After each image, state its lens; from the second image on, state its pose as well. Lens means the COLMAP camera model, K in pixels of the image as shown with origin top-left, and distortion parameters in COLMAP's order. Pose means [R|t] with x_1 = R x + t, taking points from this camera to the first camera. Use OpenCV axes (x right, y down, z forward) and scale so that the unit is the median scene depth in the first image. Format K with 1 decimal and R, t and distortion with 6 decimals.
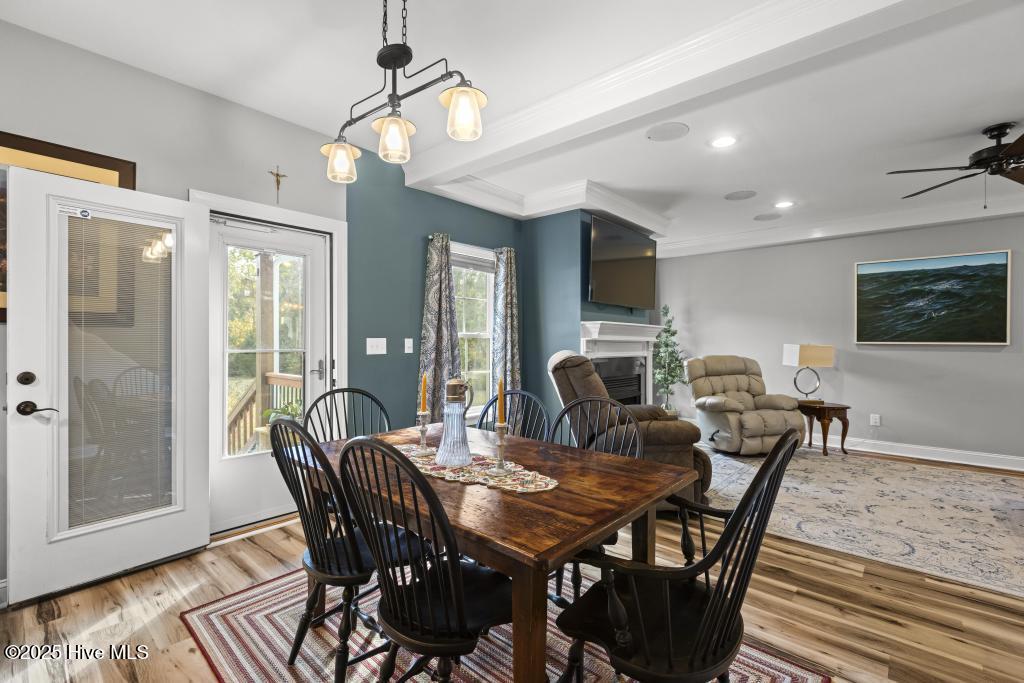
lens RADIAL K [[464.9, 0, 508.5], [0, 464.9, 341.4], [0, 0, 1]] dist [-0.000599, 0.001477]
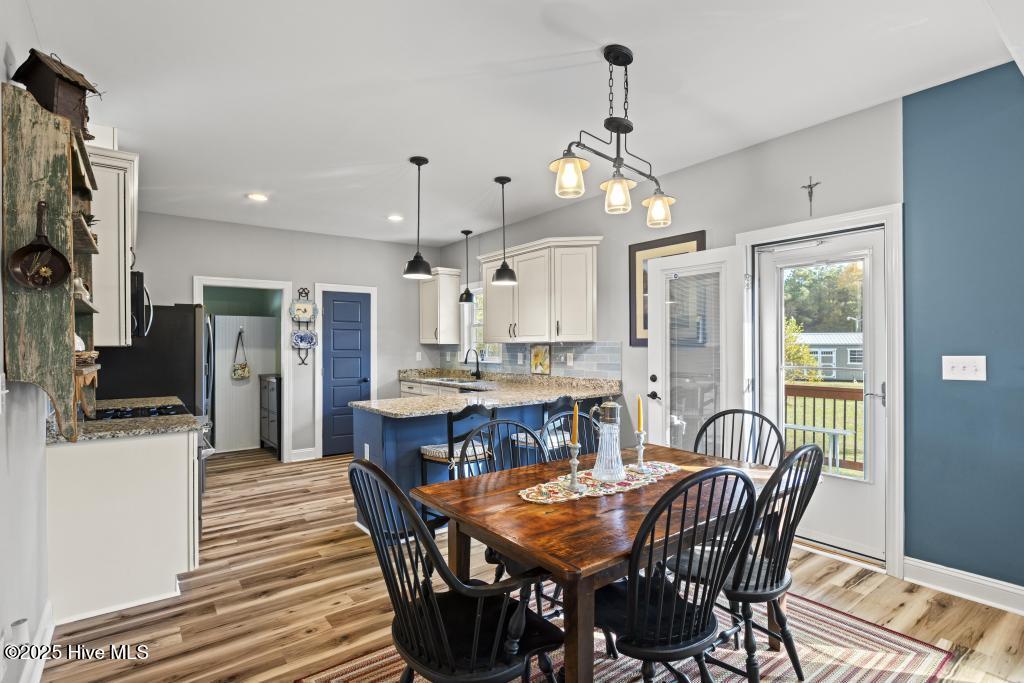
lens RADIAL K [[502.5, 0, 517.3], [0, 502.5, 346.5], [0, 0, 1]] dist [-0.005979, 0.000752]
pose [[-0.197659, -0.001818, -0.980269, 0.429309], [0.008076, 0.999961, -0.003482, -0.018232], [0.980238, -0.008605, -0.197637, 0.402855]]
